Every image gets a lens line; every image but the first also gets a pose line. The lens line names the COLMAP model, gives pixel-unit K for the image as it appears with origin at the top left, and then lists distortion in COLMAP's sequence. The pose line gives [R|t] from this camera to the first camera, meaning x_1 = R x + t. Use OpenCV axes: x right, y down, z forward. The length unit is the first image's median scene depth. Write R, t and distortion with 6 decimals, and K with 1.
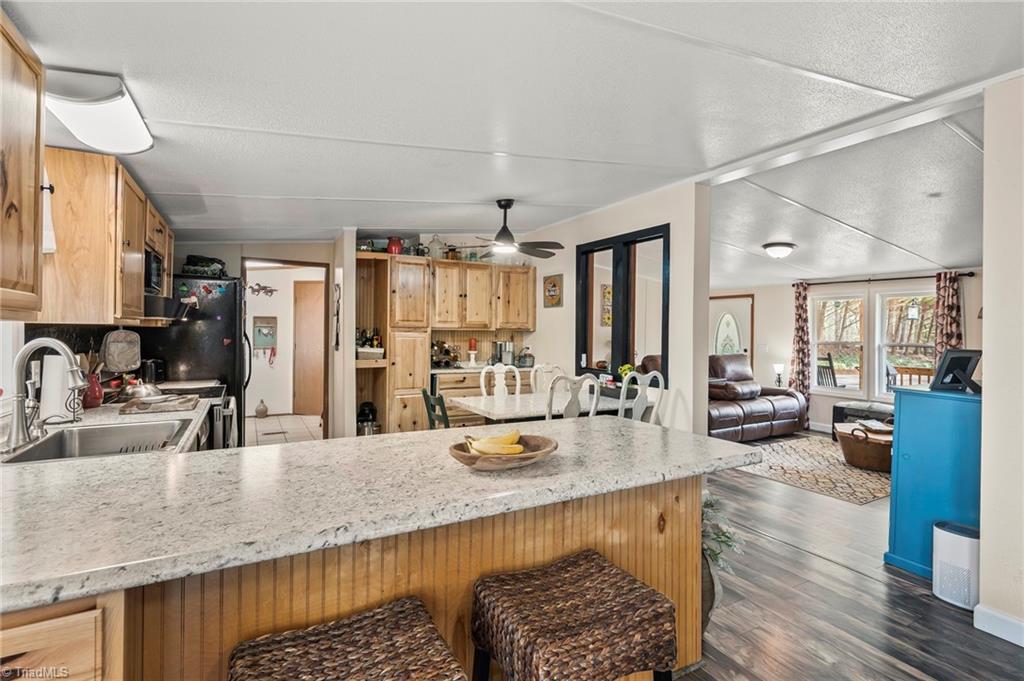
lens RADIAL K [[473.5, 0, 513.5], [0, 473.5, 332.5], [0, 0, 1]] dist [0.001401, -0.000446]
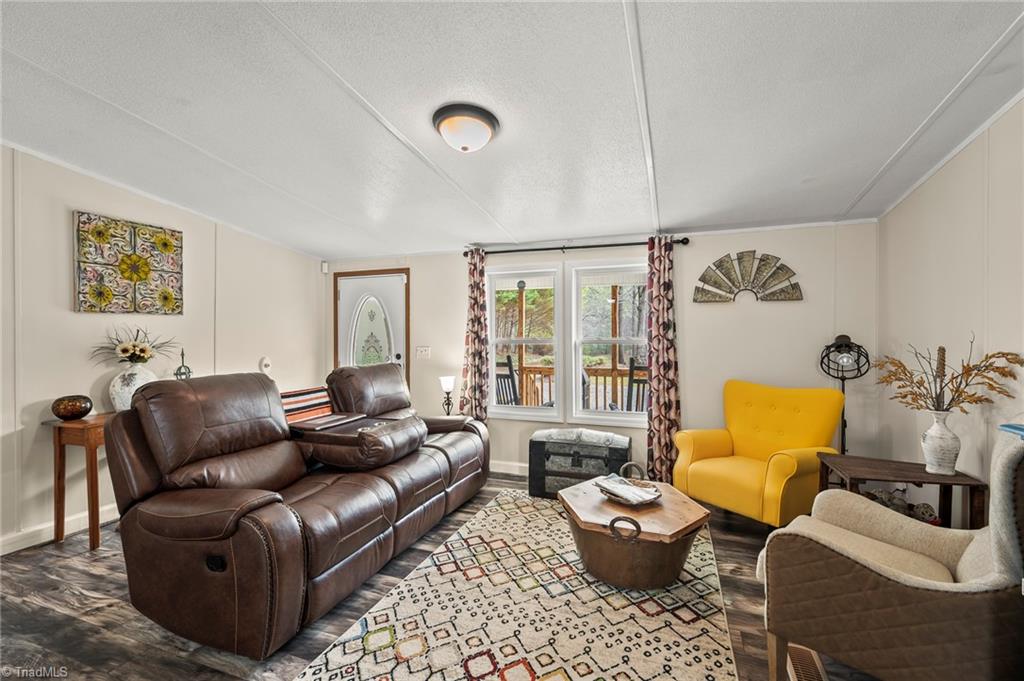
lens RADIAL K [[444.5, 0, 511.8], [0, 444.5, 343.7], [0, 0, 1]] dist [-0.002307, 0.000047]
pose [[0.759913, -0.016389, 0.649818, 0.311184], [0.011649, 0.999865, 0.011595, 0.022325], [-0.649921, -0.001241, 0.760001, 0.638259]]
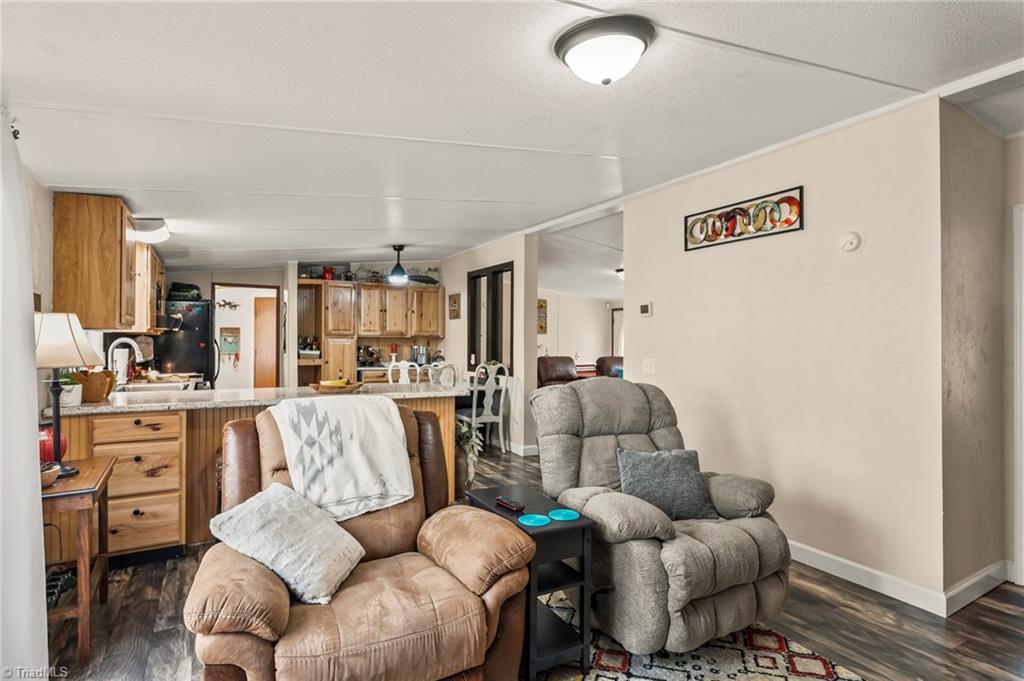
lens RADIAL K [[522.7, 0, 516.7], [0, 522.7, 340.2], [0, 0, 1]] dist [-0.006003, -0.000959]
pose [[0.999808, -0.005267, 0.018857, 0.224514], [0.005383, 0.999967, -0.006099, 0.013967], [-0.018824, 0.006200, 0.999804, -0.425264]]
